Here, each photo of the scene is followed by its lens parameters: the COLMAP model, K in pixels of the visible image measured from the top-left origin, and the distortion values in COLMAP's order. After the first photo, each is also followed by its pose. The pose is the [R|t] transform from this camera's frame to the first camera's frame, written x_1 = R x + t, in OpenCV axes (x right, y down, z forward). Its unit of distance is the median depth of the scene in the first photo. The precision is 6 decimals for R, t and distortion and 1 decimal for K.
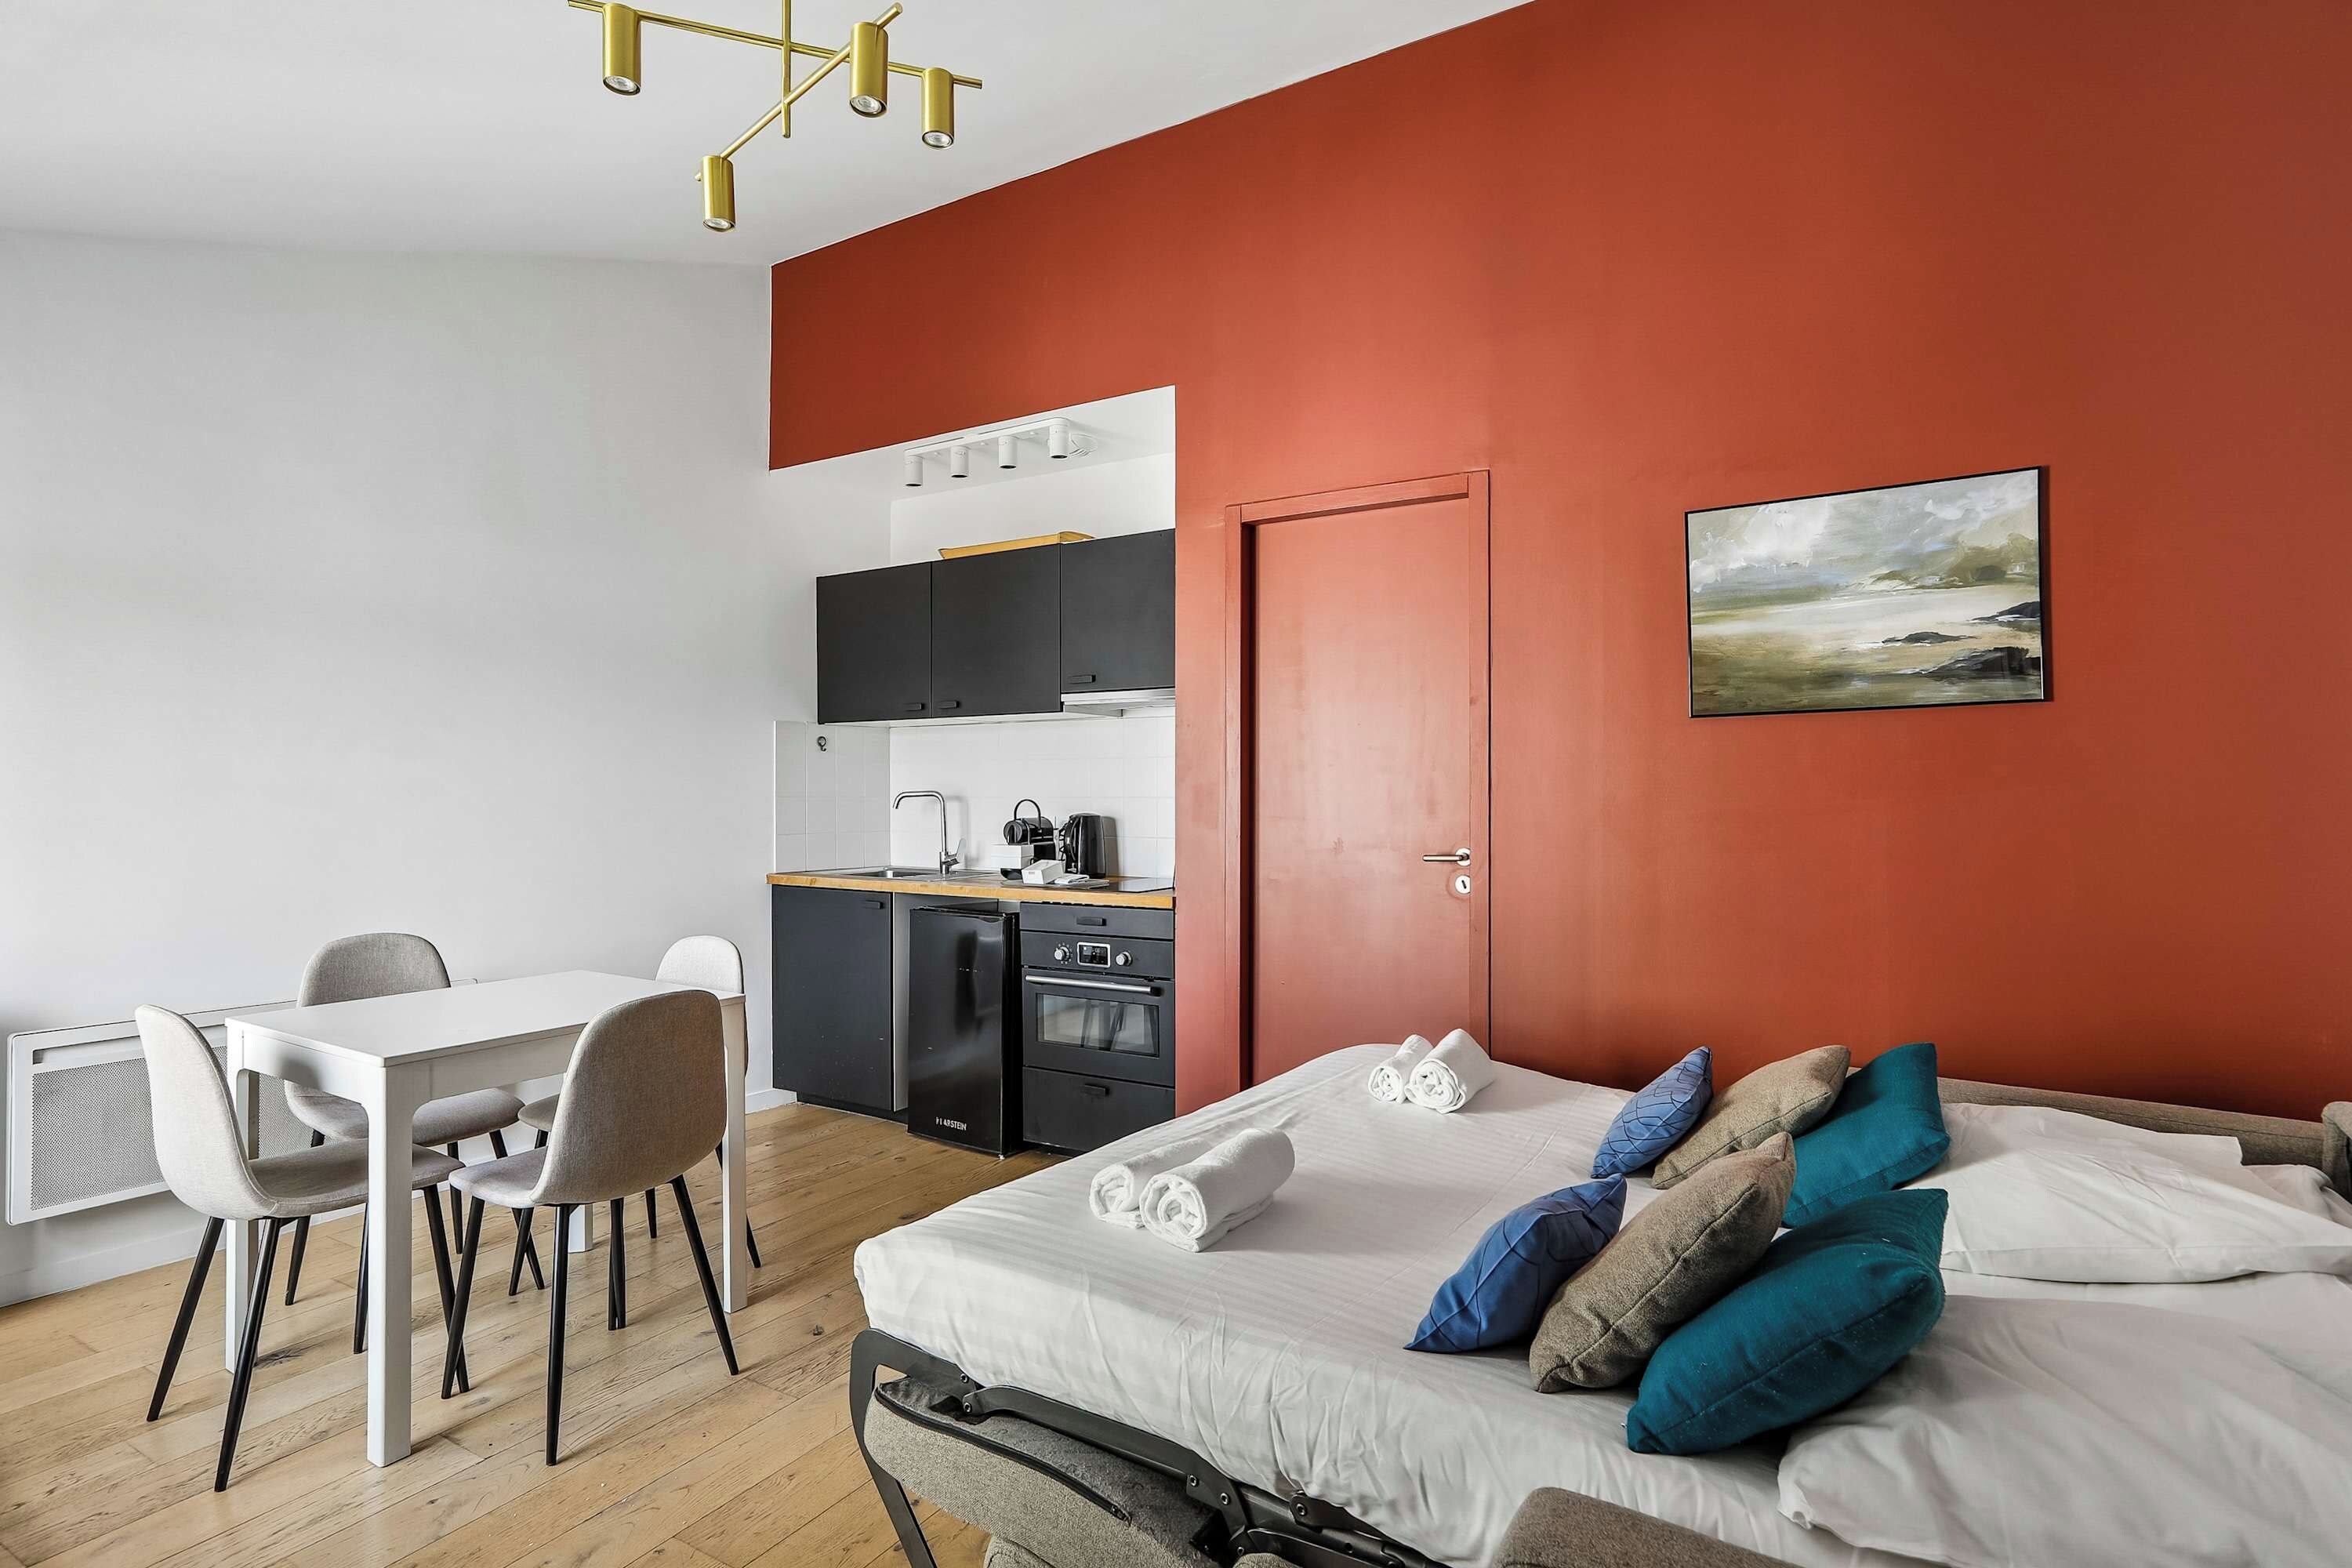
lens RADIAL K [[1176.0, 0, 1176.0], [0, 1176.0, 784.0], [0, 0, 1]] dist [-0.000902, 0.029327]
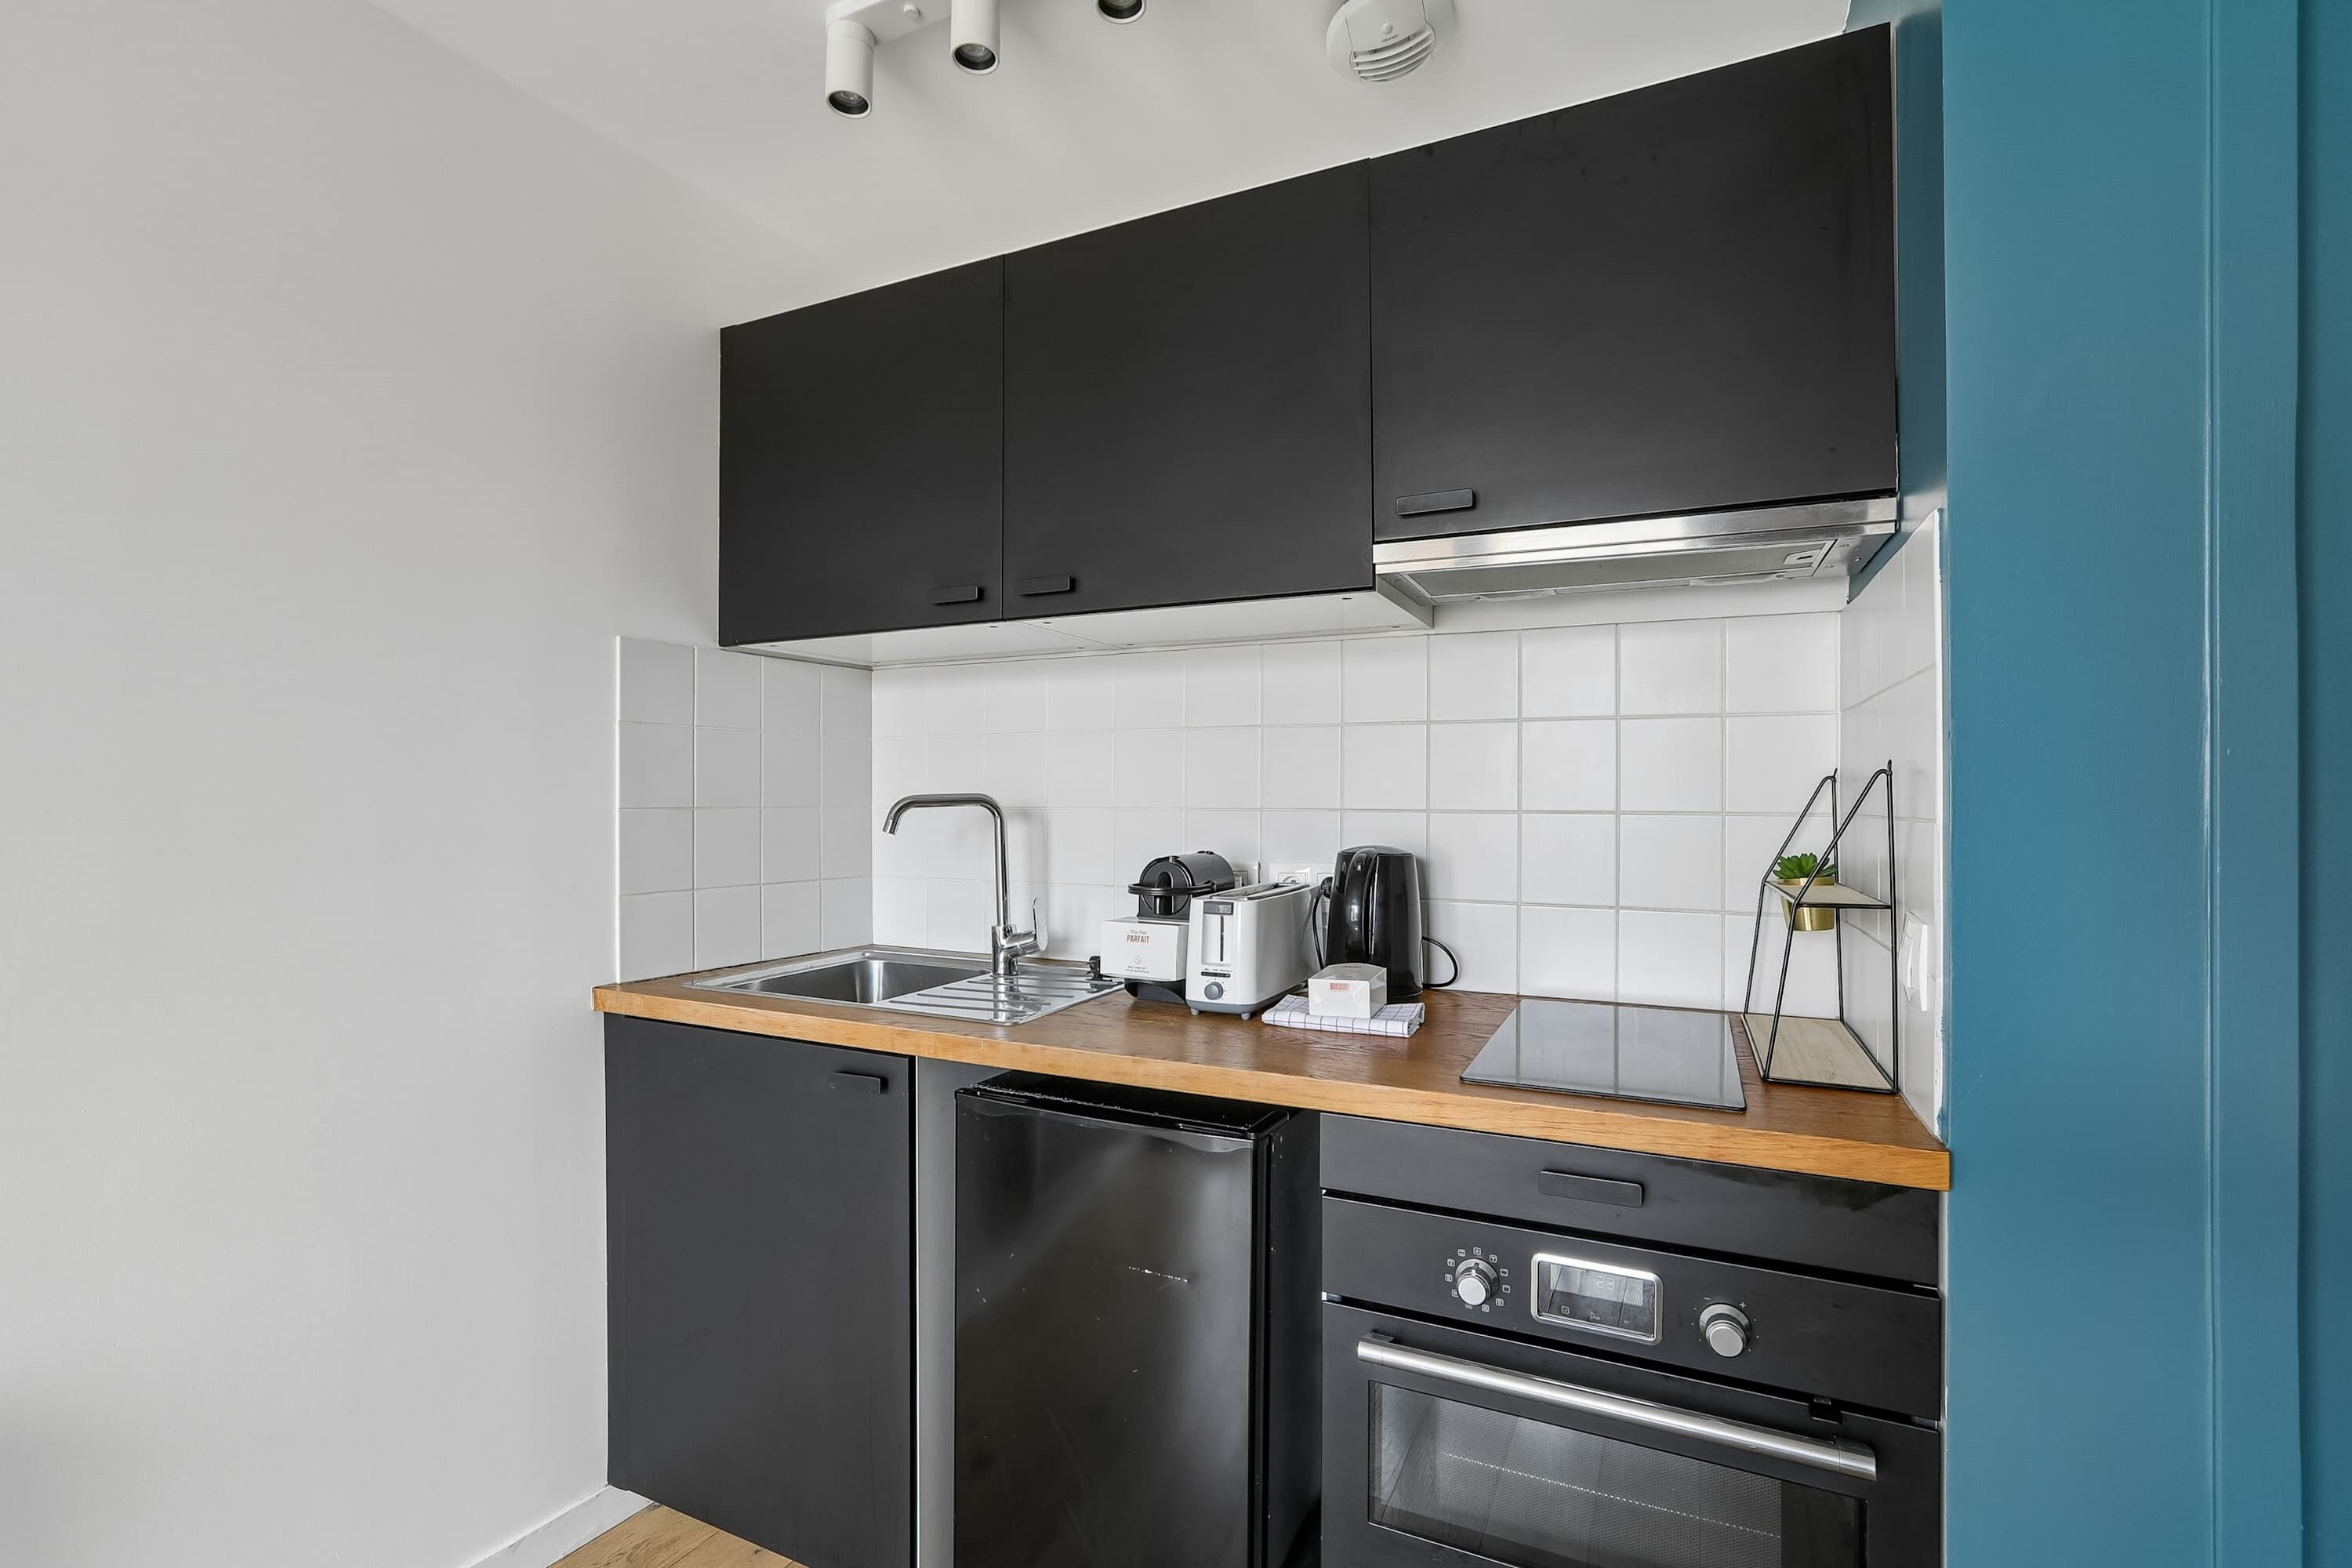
lens RADIAL K [[1099.9, 0, 1174.6], [0, 1099.9, 805.1], [0, 0, 1]] dist [-0.035394, 0.024864]
pose [[0.995970, 0.005703, 0.089510, -0.195902], [-0.006230, 0.999965, 0.005610, 0.008267], [-0.089474, -0.006145, 0.995970, 0.656843]]
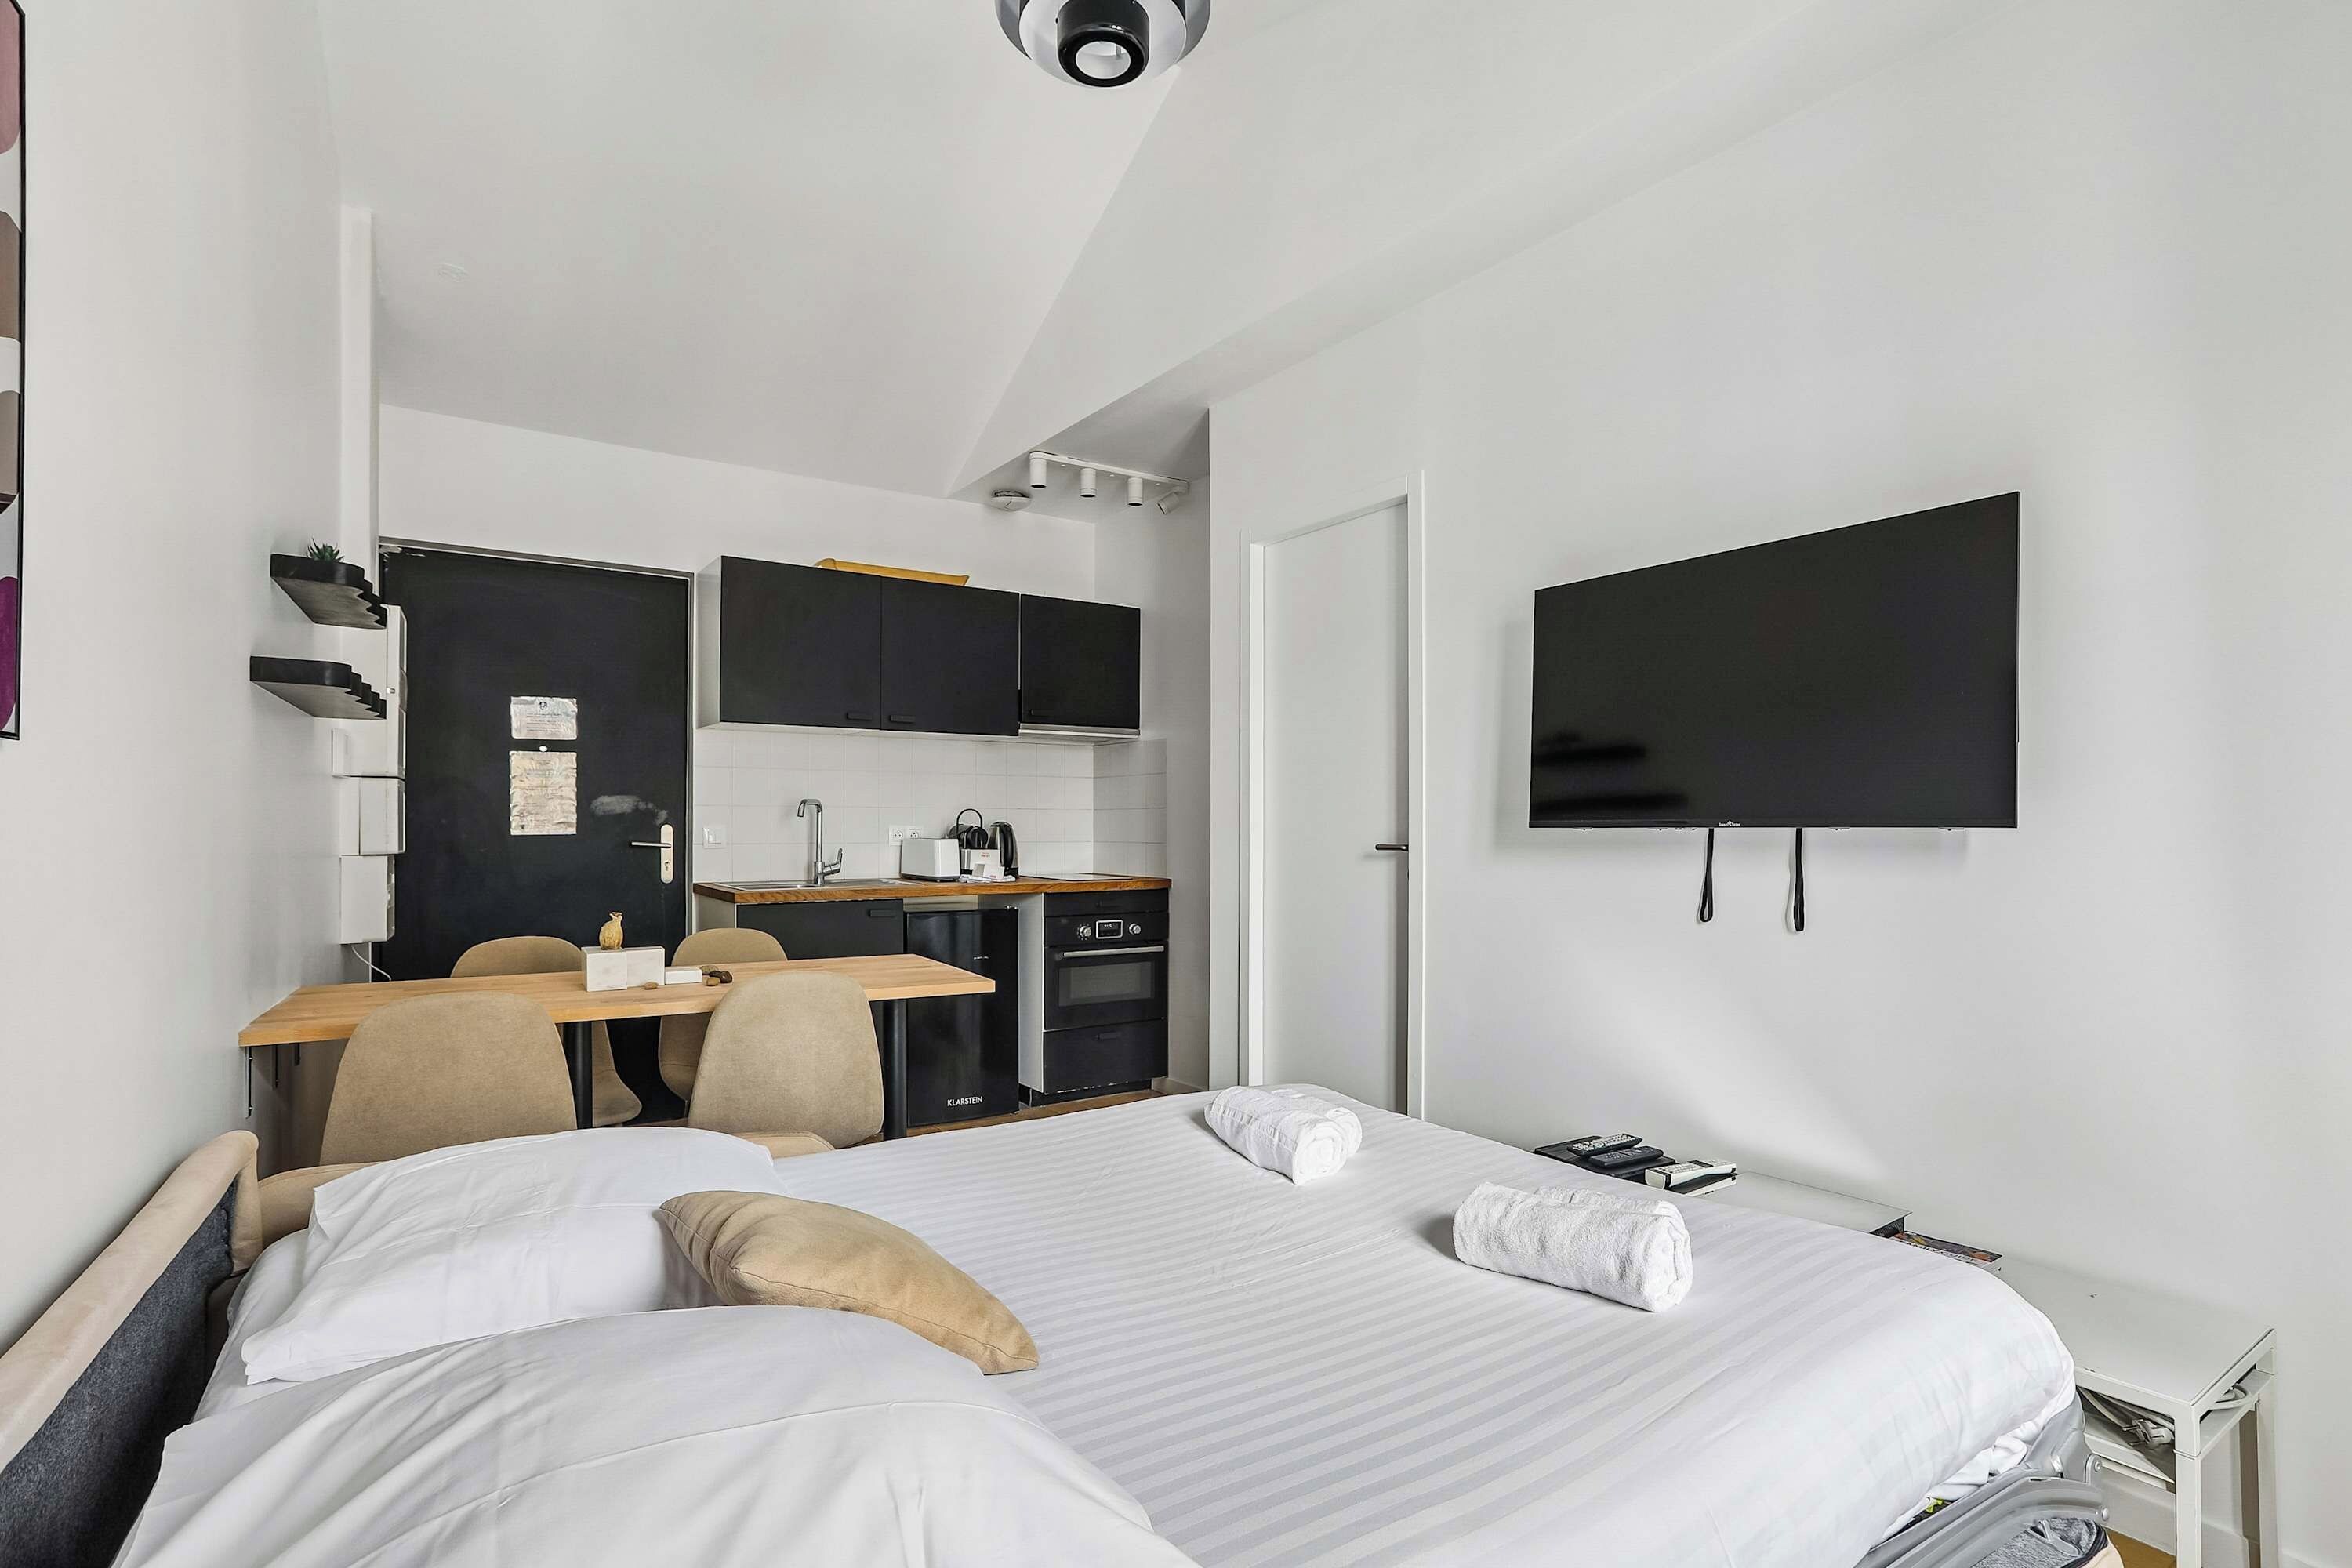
lens RADIAL K [[1176.0, 0, 1176.0], [0, 1176.0, 784.0], [0, 0, 1]] dist [-0.000902, 0.029327]
pose [[0.432087, 0.025044, 0.901484, -1.100981], [-0.006898, 0.999677, -0.024466, 0.016232], [-0.901805, 0.004353, 0.432121, 0.349781]]
